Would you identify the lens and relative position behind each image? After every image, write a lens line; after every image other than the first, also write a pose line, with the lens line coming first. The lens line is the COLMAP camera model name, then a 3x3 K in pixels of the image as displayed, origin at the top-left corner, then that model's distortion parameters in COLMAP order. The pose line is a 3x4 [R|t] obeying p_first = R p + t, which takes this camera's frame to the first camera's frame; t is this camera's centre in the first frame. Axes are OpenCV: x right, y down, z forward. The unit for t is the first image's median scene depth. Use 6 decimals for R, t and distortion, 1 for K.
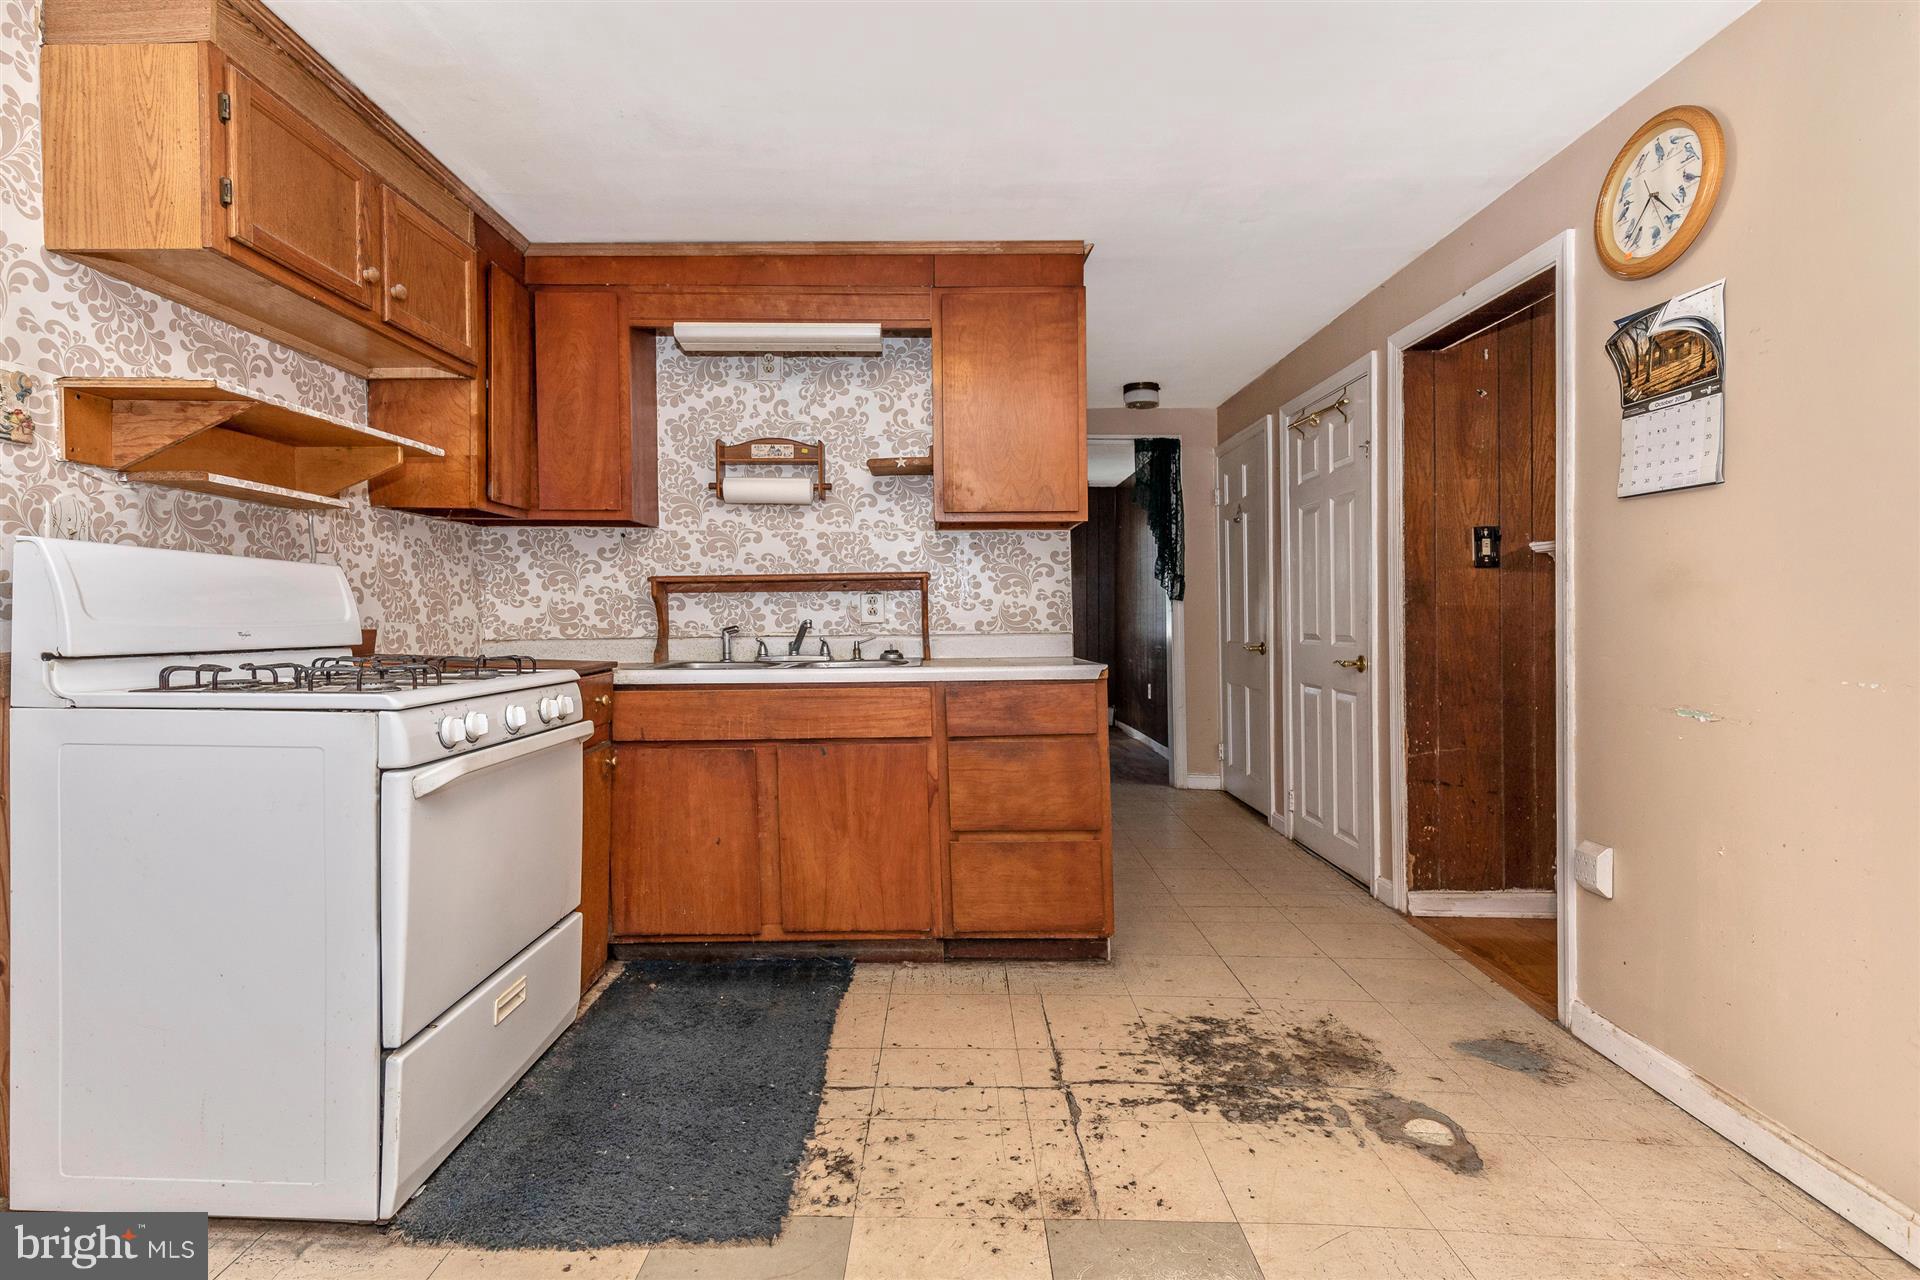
lens RADIAL K [[908.2, 0, 729.5], [0, 908.2, 641.7], [0, 0, 1]] dist [0.008269, -0.001538]
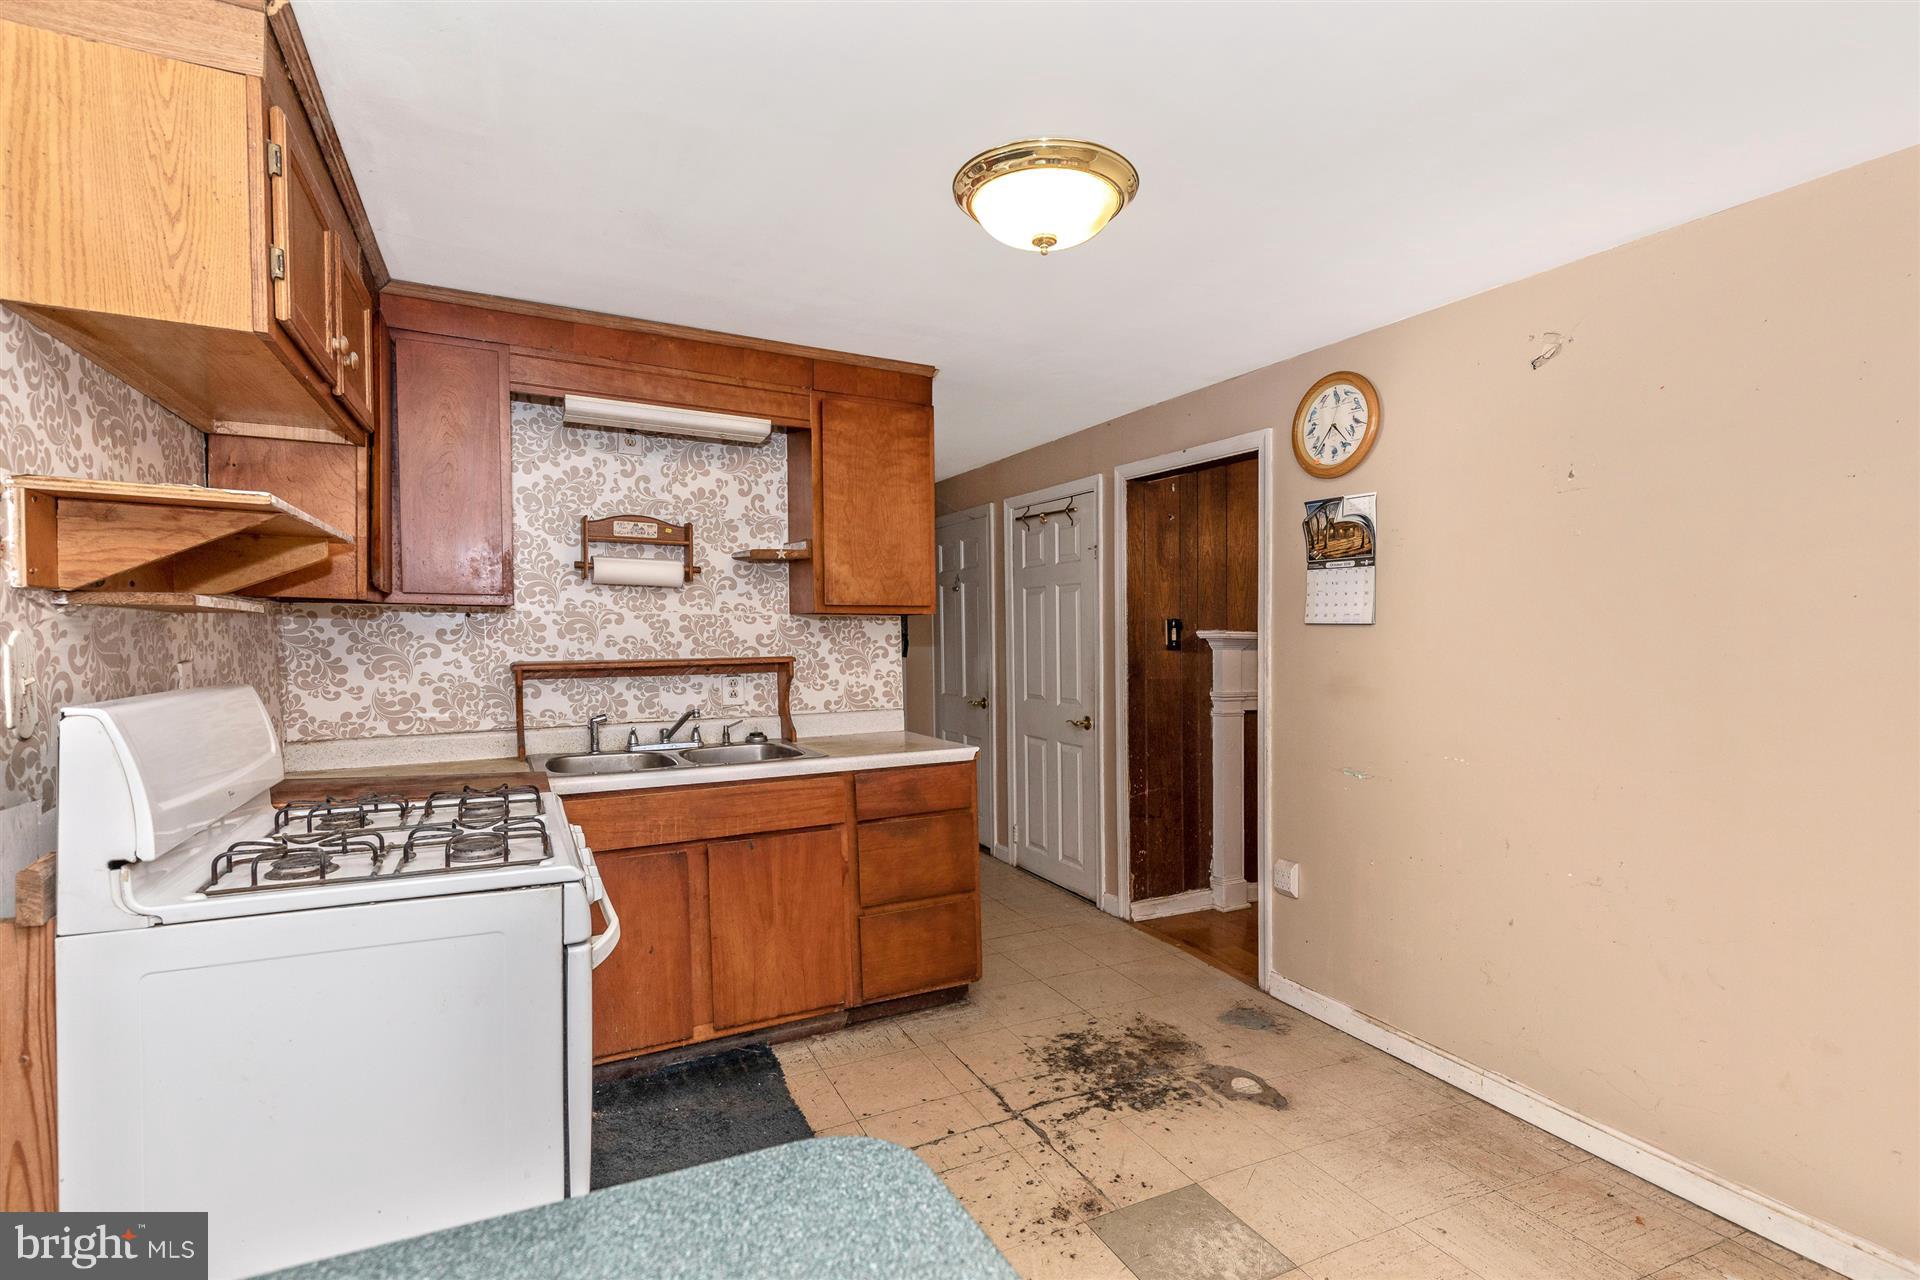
lens RADIAL K [[972.3, 0, 869.1], [0, 972.3, 689.3], [0, 0, 1]] dist [0.014146, -0.000381]
pose [[0.874032, -0.021525, 0.485392, -0.294173], [0.015978, 0.999751, 0.015565, -0.066642], [-0.485606, -0.005849, 0.874158, -0.014249]]
